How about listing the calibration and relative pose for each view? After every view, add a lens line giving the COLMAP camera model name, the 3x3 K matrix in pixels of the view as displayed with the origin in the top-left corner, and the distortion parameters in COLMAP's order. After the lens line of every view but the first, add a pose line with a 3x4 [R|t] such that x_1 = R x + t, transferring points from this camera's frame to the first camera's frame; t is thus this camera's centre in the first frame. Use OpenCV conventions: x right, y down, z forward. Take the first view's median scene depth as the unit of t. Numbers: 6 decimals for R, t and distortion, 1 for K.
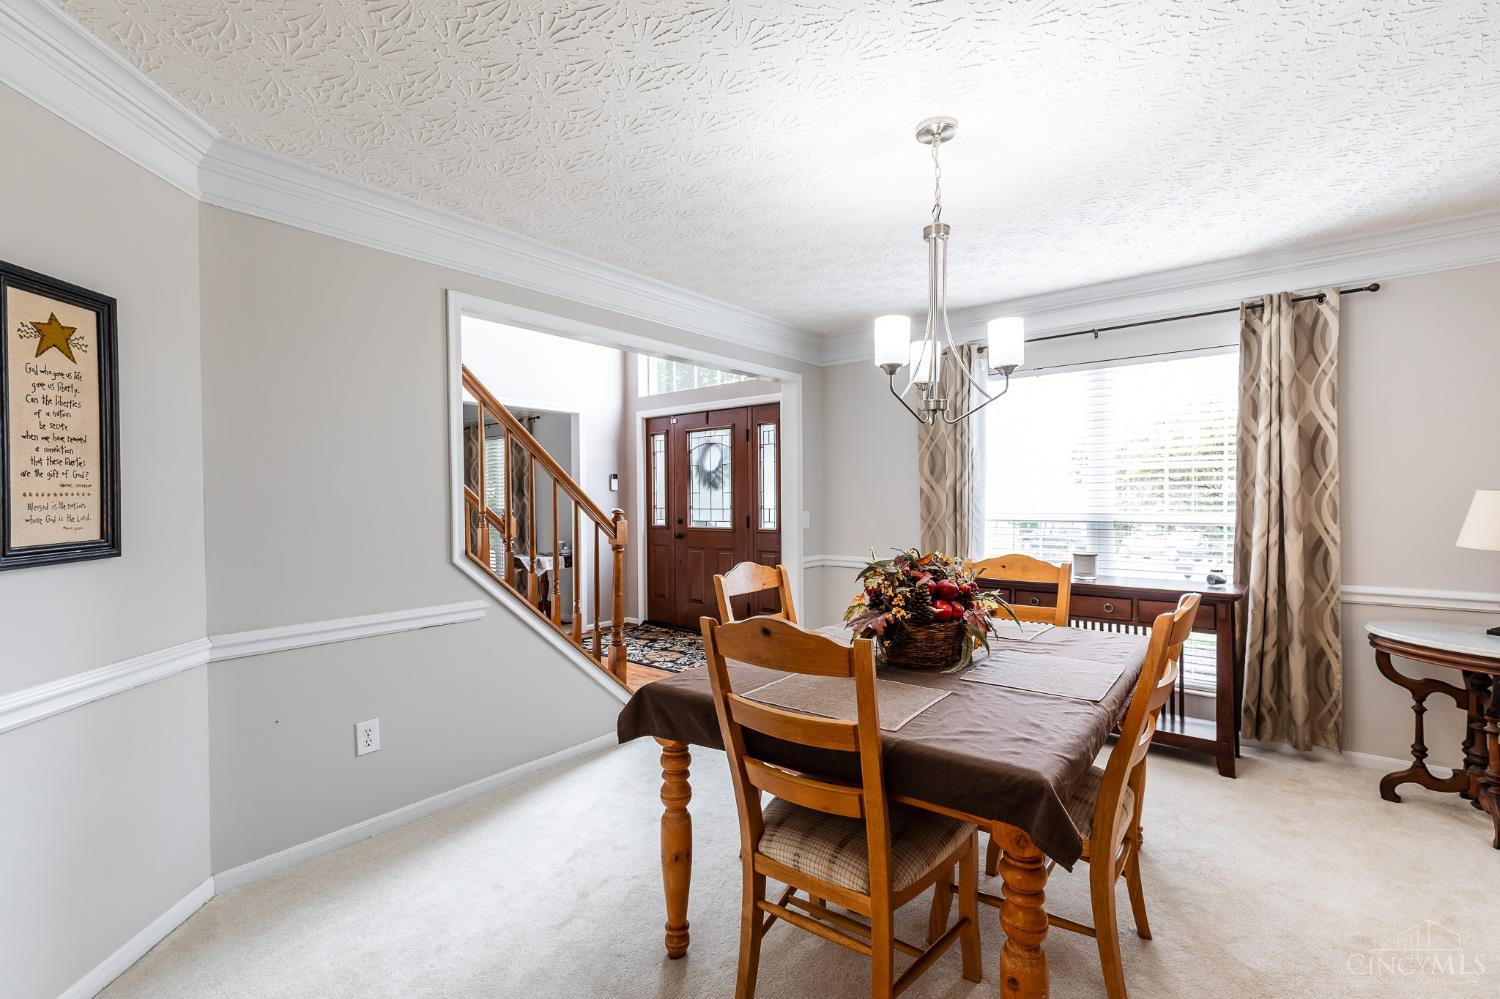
lens RADIAL K [[670.4, 0, 745.2], [0, 670.4, 501.3], [0, 0, 1]] dist [0.004393, -0.001022]
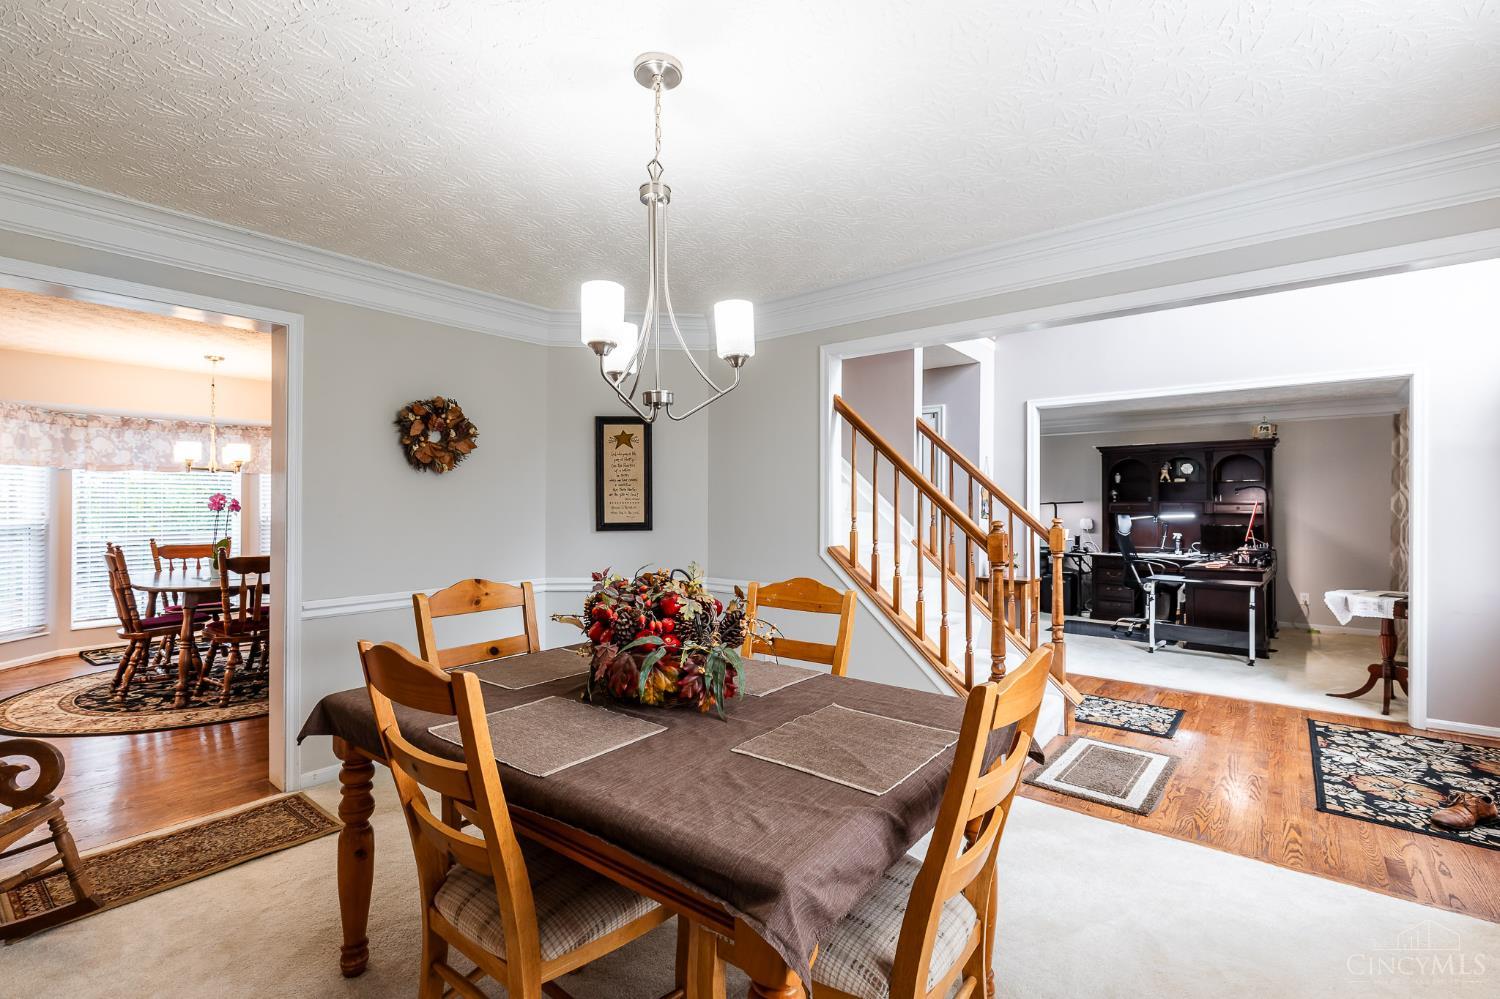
lens RADIAL K [[670.4, 0, 741.7], [0, 670.4, 503.3], [0, 0, 1]] dist [0.004393, -0.001022]
pose [[0.006040, 0.004236, -0.999973, 1.402819], [-0.013123, 0.999905, 0.004156, -0.023620], [0.999896, 0.013098, 0.006095, 1.373733]]
